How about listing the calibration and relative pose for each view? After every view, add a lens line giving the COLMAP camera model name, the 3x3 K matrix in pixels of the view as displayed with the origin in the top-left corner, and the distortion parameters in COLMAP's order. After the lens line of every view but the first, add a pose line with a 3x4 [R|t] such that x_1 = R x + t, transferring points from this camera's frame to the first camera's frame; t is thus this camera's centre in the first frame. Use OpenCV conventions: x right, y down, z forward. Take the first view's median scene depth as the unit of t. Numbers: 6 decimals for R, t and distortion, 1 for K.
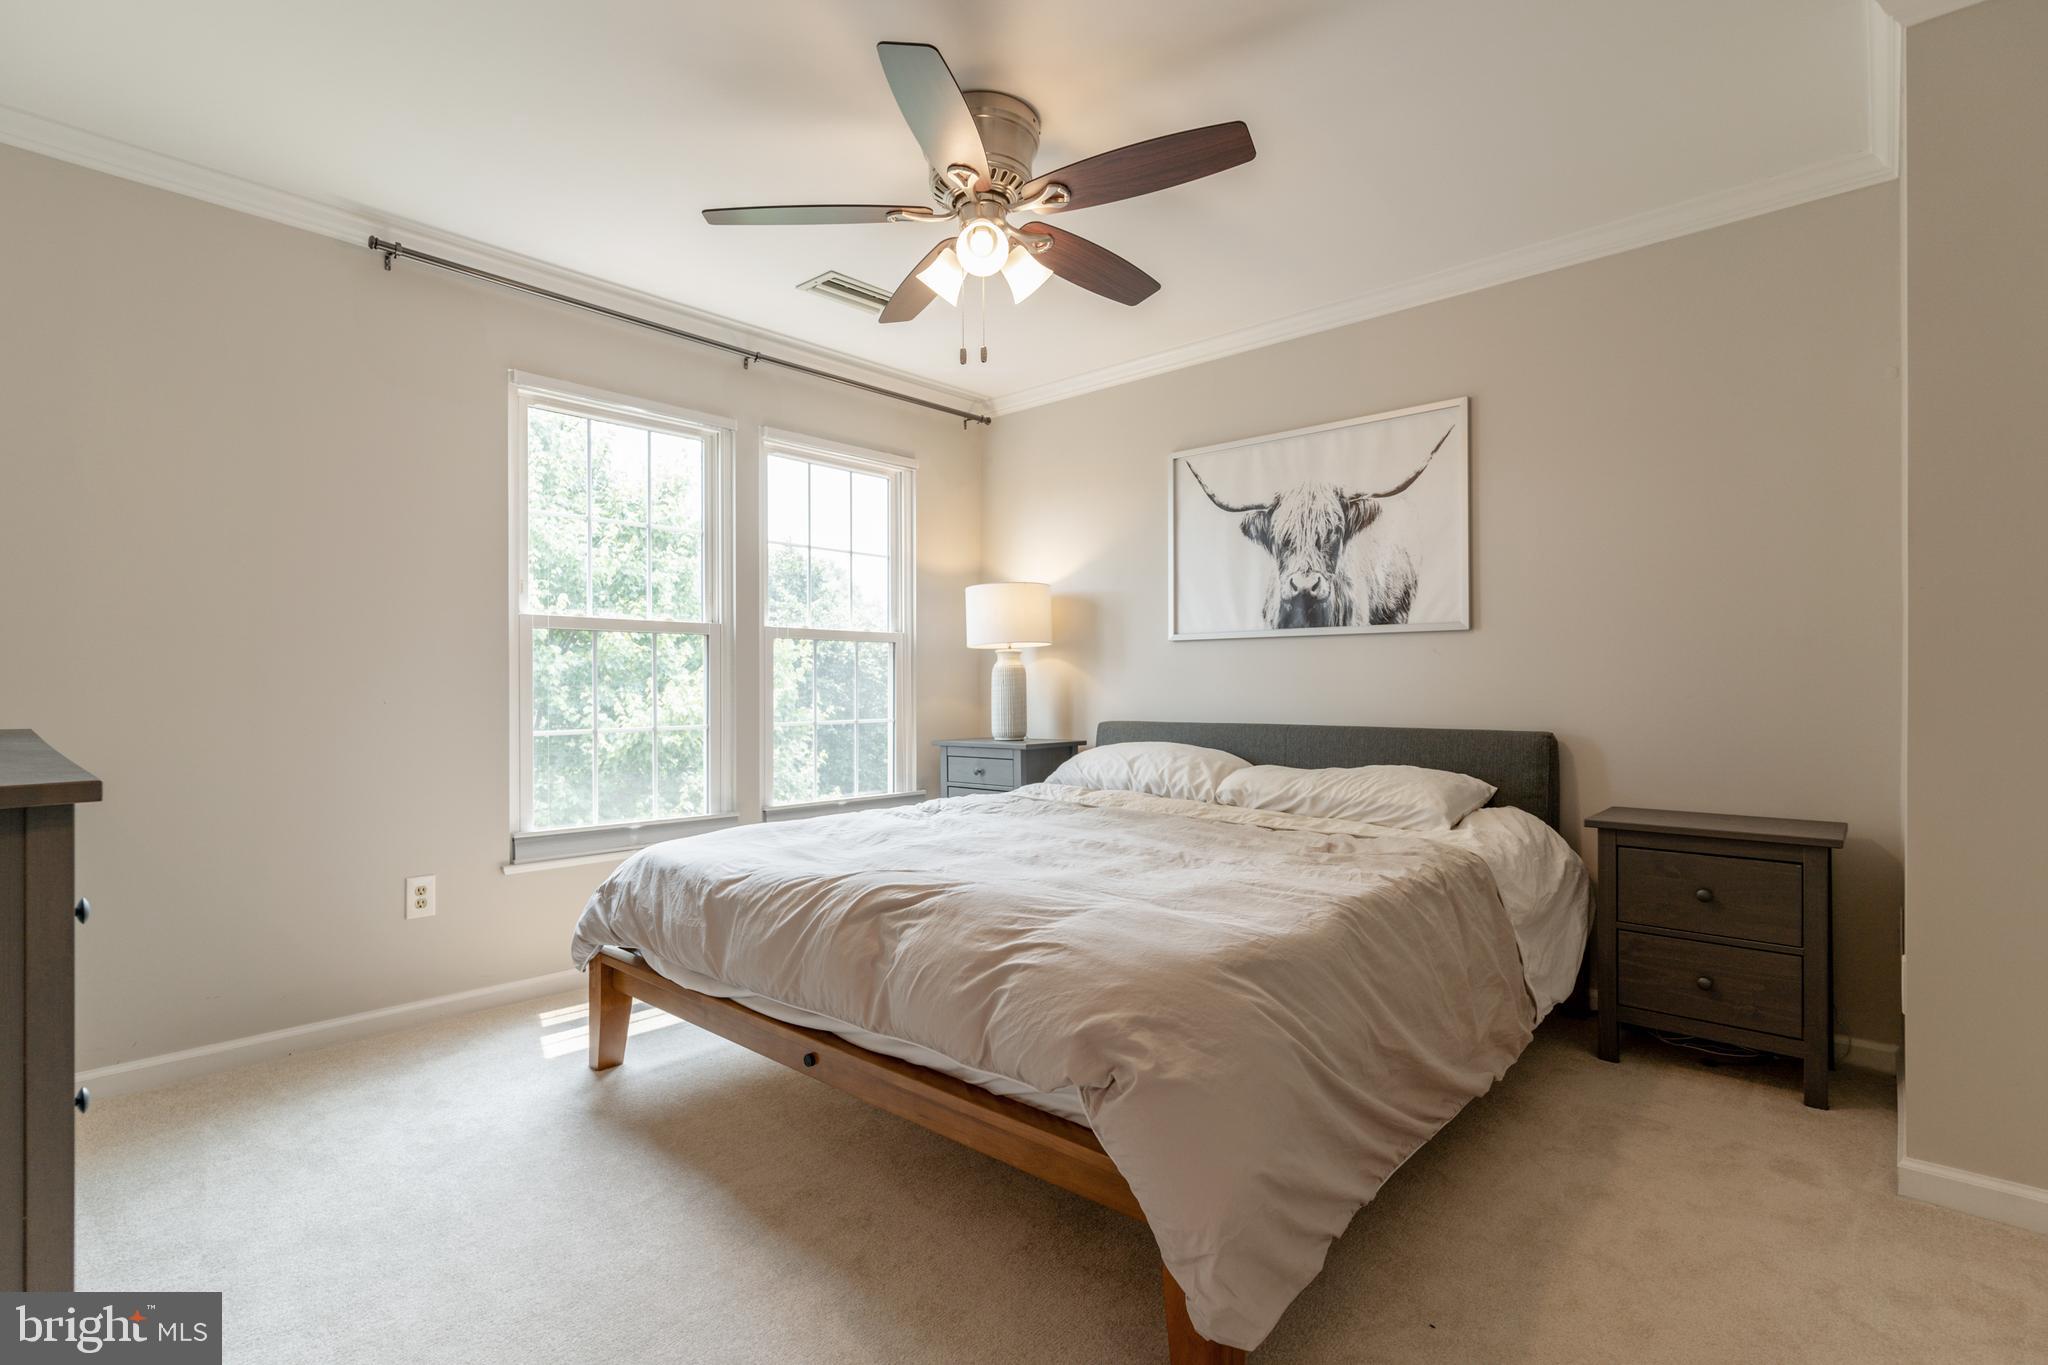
lens RADIAL K [[980.4, 0, 1008.6], [0, 980.4, 682.9], [0, 0, 1]] dist [0.004439, 0.000523]
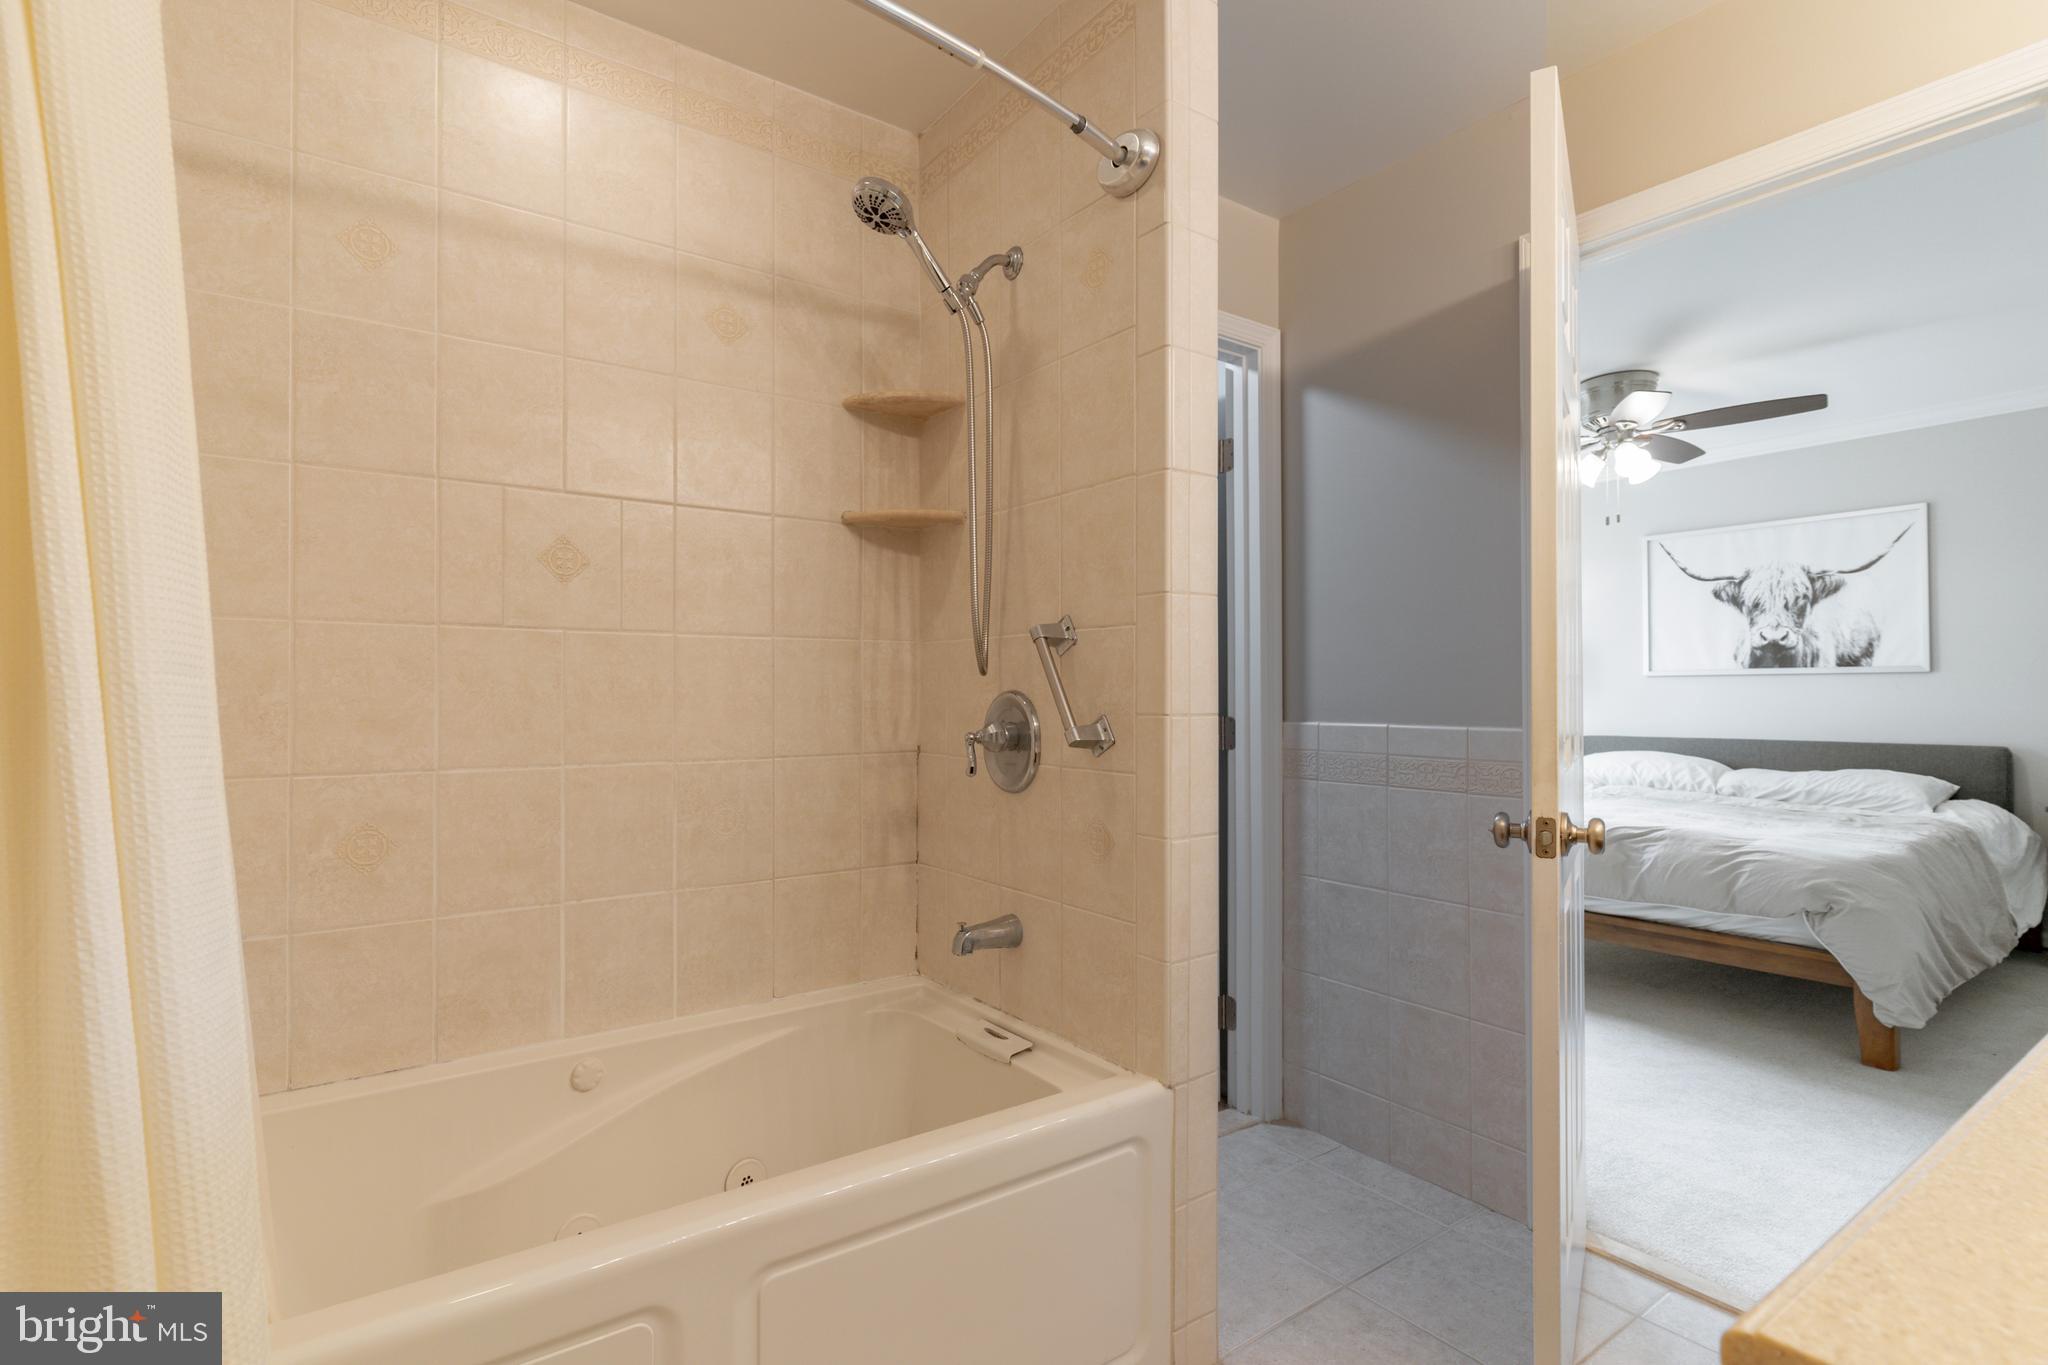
lens RADIAL K [[980.4, 0, 1009.1], [0, 980.4, 686.1], [0, 0, 1]] dist [0.004439, 0.000523]
pose [[0.977376, -0.005128, -0.211445, -0.465101], [0.004212, 0.999980, -0.004783, -0.030367], [0.211465, 0.003784, 0.977378, -0.578292]]
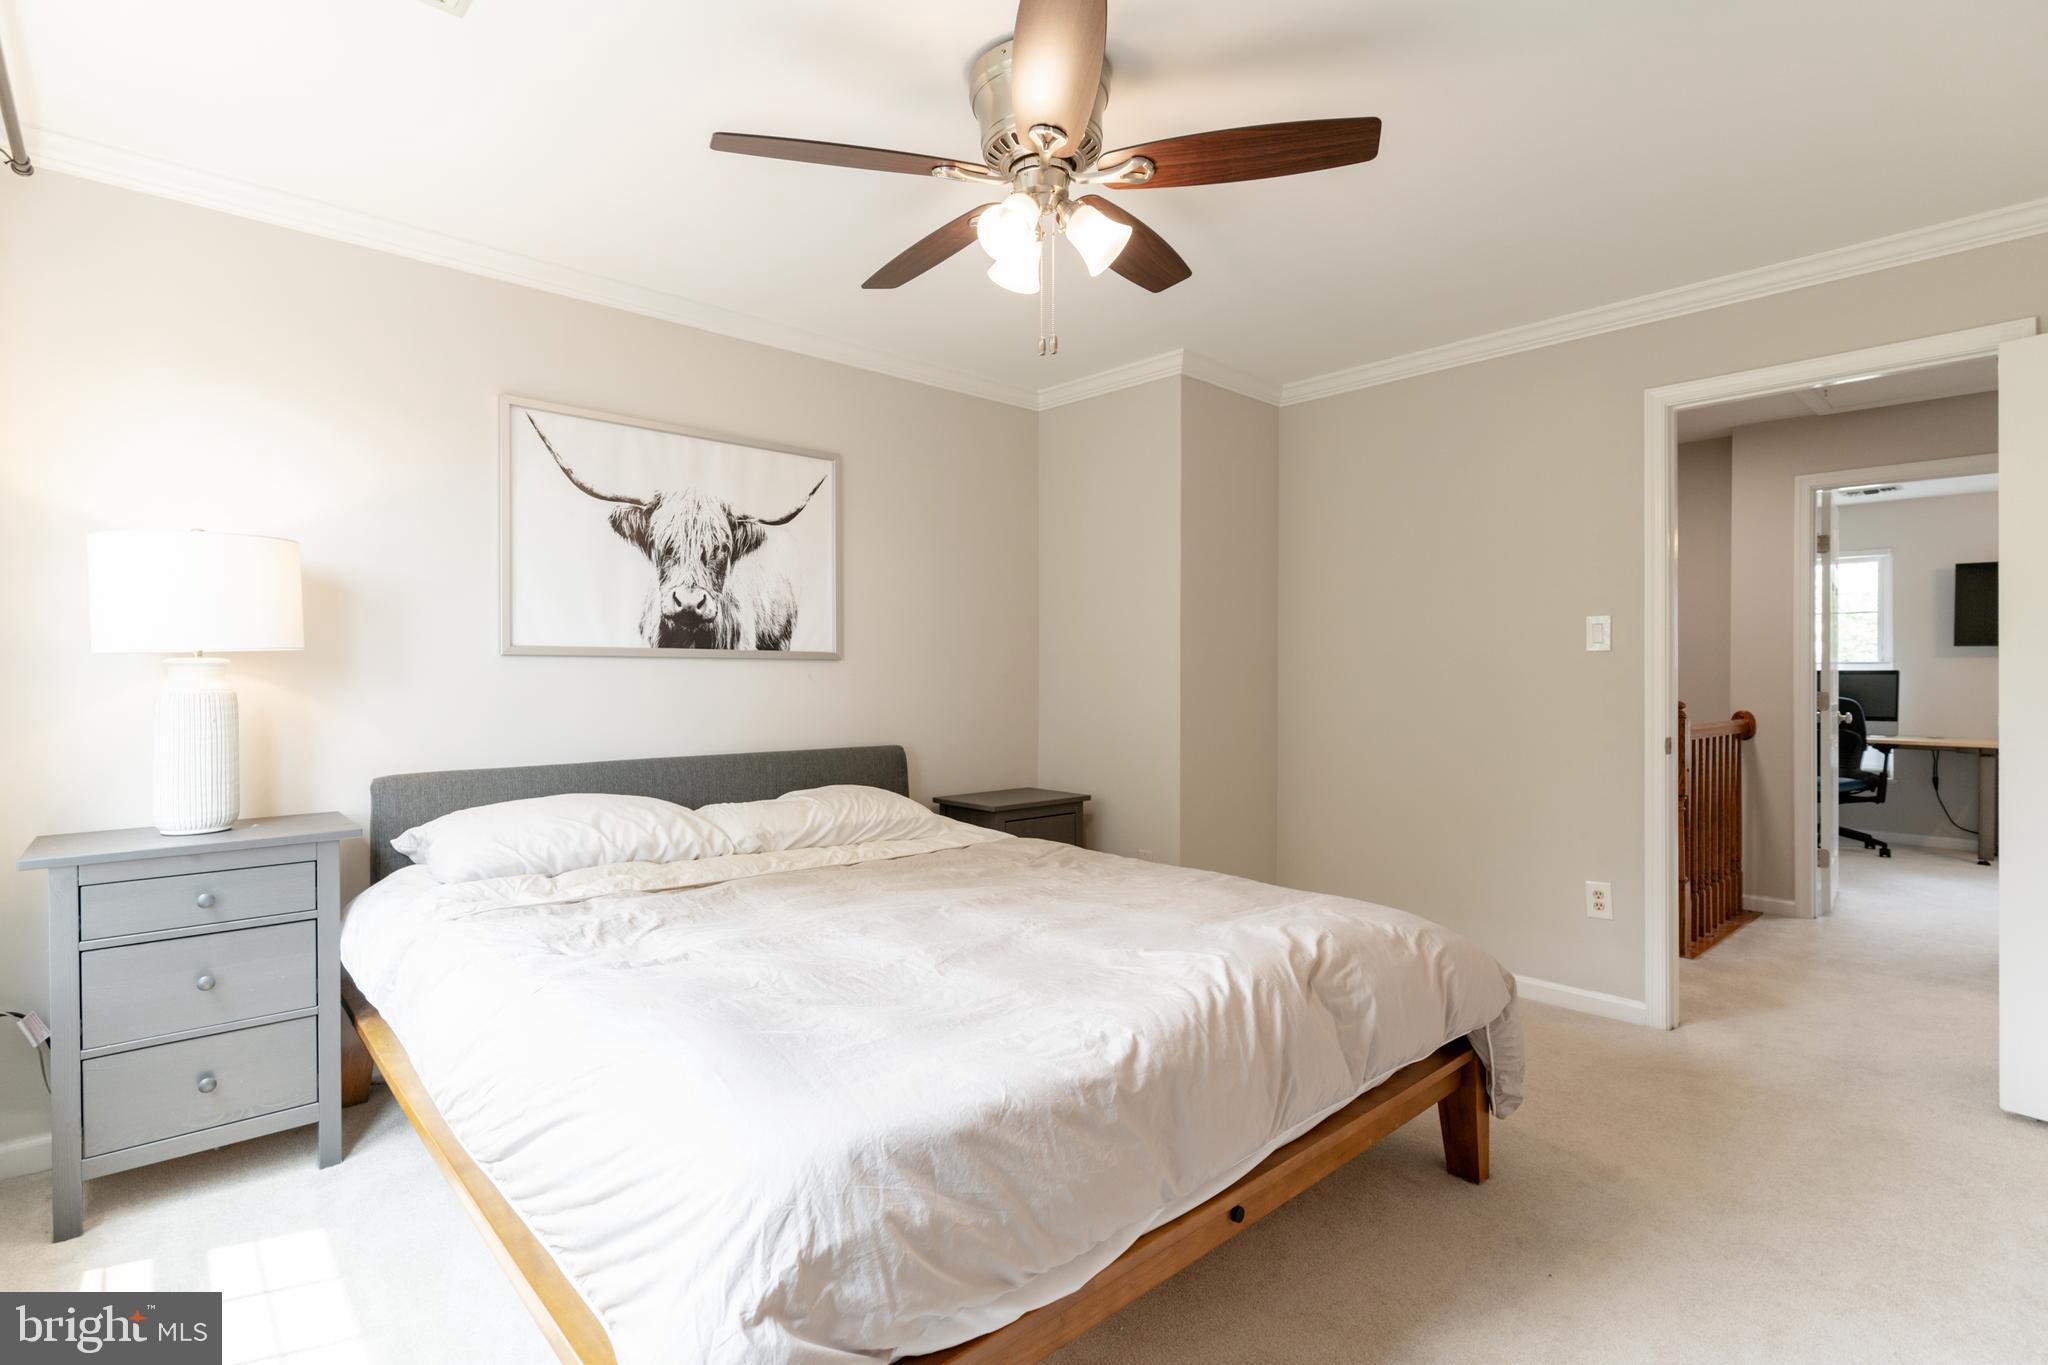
lens RADIAL K [[980.4, 0, 1017.5], [0, 980.4, 666.9], [0, 0, 1]] dist [0.004439, 0.000523]
pose [[0.094341, 0.011008, 0.995479, -0.595161], [-0.005036, 0.999931, -0.010580, -0.032417], [-0.995527, -0.004015, 0.094390, 0.639441]]
